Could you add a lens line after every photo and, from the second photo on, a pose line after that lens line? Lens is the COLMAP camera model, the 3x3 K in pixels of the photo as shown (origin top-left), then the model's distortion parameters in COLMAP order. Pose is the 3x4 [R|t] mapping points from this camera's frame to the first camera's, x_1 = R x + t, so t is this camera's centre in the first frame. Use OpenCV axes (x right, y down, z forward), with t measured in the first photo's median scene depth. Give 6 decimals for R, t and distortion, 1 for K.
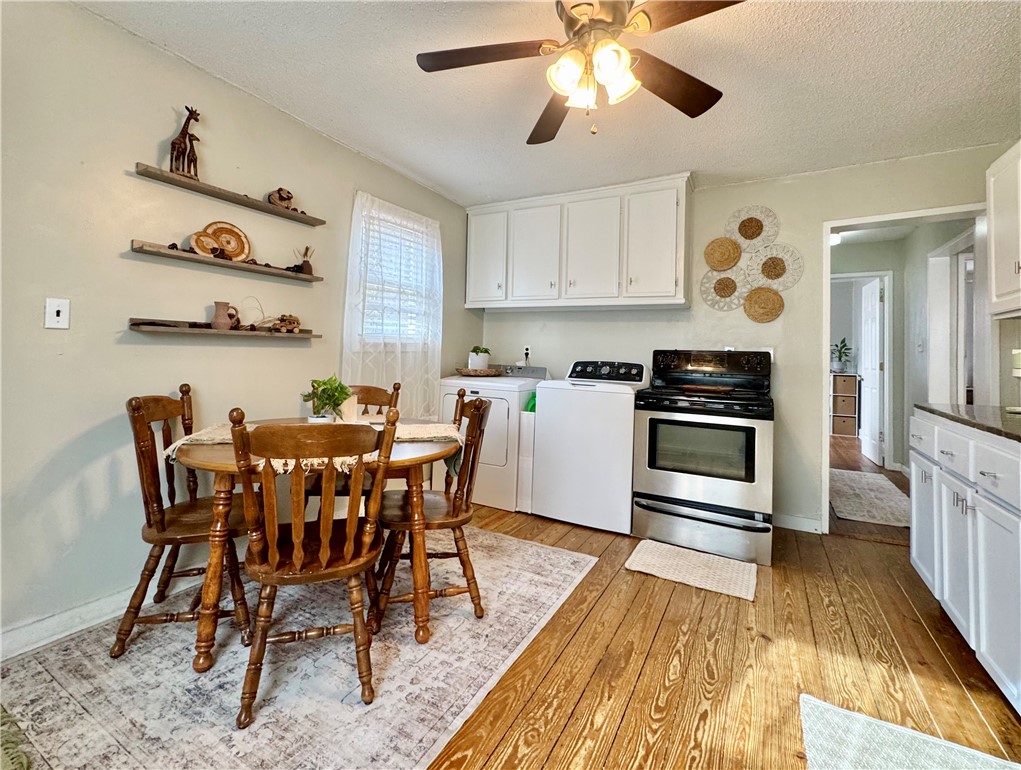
lens RADIAL K [[464.5, 0, 493.5], [0, 464.5, 349.5], [0, 0, 1]] dist [-0.000087, -0.000257]
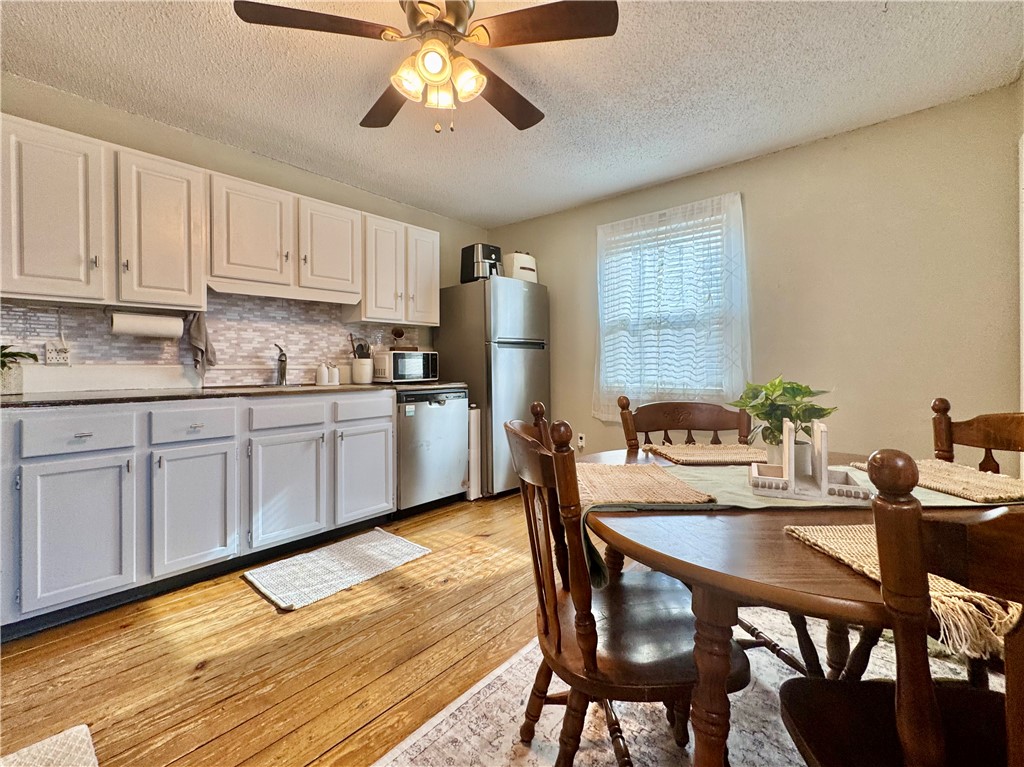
lens RADIAL K [[435.3, 0, 512.4], [0, 435.3, 366.6], [0, 0, 1]] dist [-0.001617, -0.000191]
pose [[-0.983299, -0.016806, 0.181222, -0.118670], [-0.017423, 0.999847, -0.001809, 0.057487], [-0.181164, -0.004936, -0.983441, 1.698633]]
